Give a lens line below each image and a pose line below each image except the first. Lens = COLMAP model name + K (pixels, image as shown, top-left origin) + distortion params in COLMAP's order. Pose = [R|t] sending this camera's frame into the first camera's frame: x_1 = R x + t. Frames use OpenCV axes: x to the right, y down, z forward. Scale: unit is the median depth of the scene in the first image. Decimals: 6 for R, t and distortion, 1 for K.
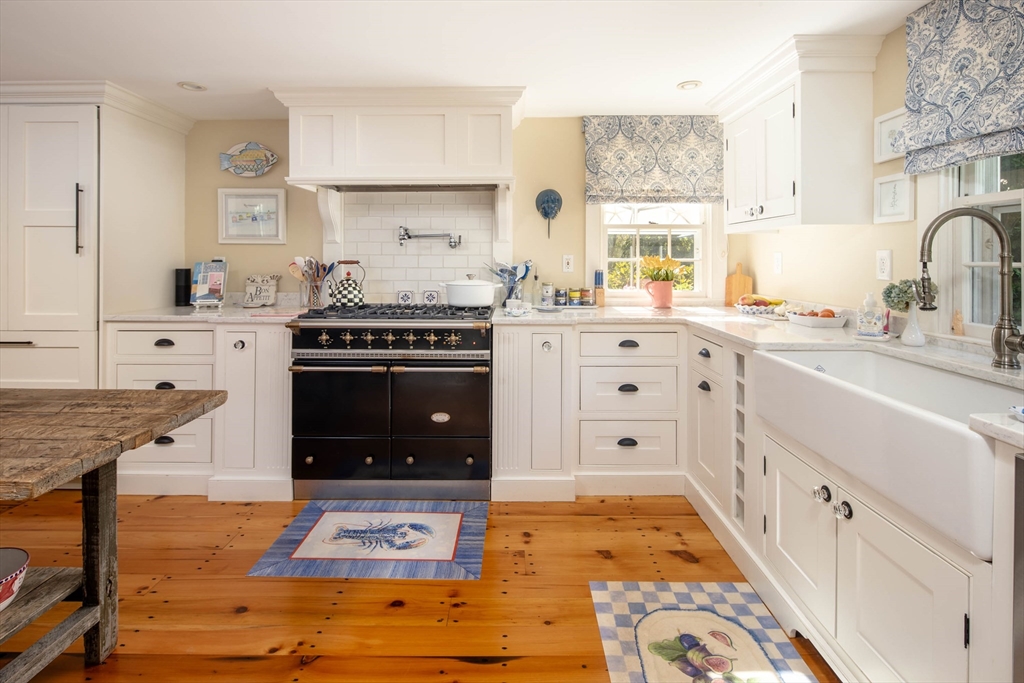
lens RADIAL K [[504.5, 0, 512.0], [0, 504.5, 246.5], [0, 0, 1]] dist [0.000974, -0.000102]
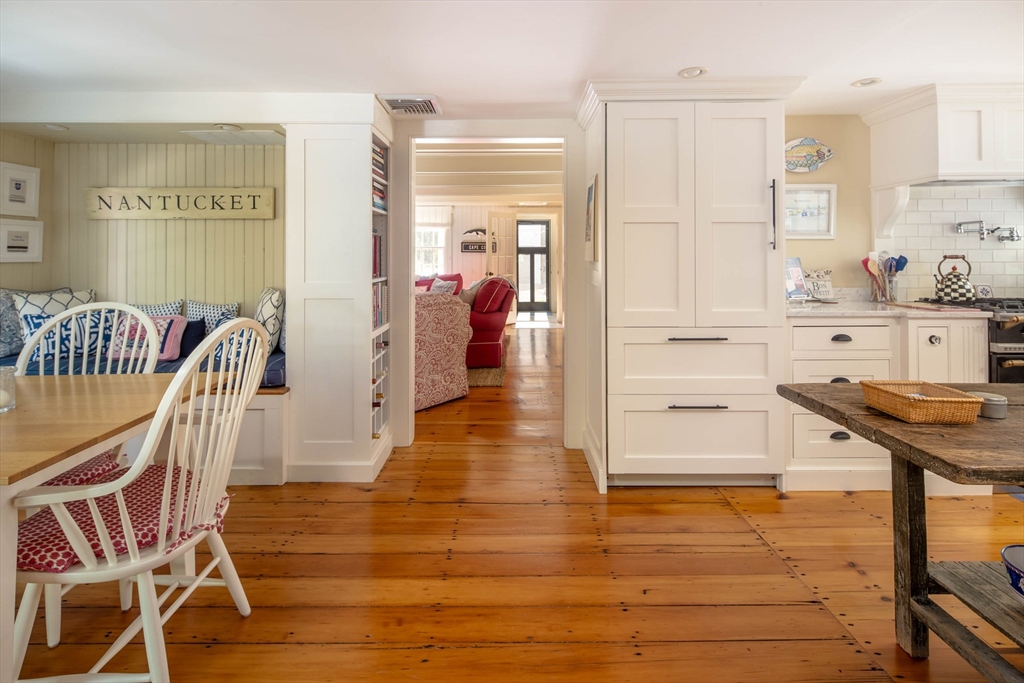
lens RADIAL K [[480.0, 0, 484.4], [0, 480.0, 250.9], [0, 0, 1]] dist [0.002253, 0.000486]
pose [[0.999791, -0.004563, -0.019930, -1.248180], [0.004944, 0.999805, 0.019099, -0.003629], [0.019839, -0.019194, 0.999619, 0.028003]]
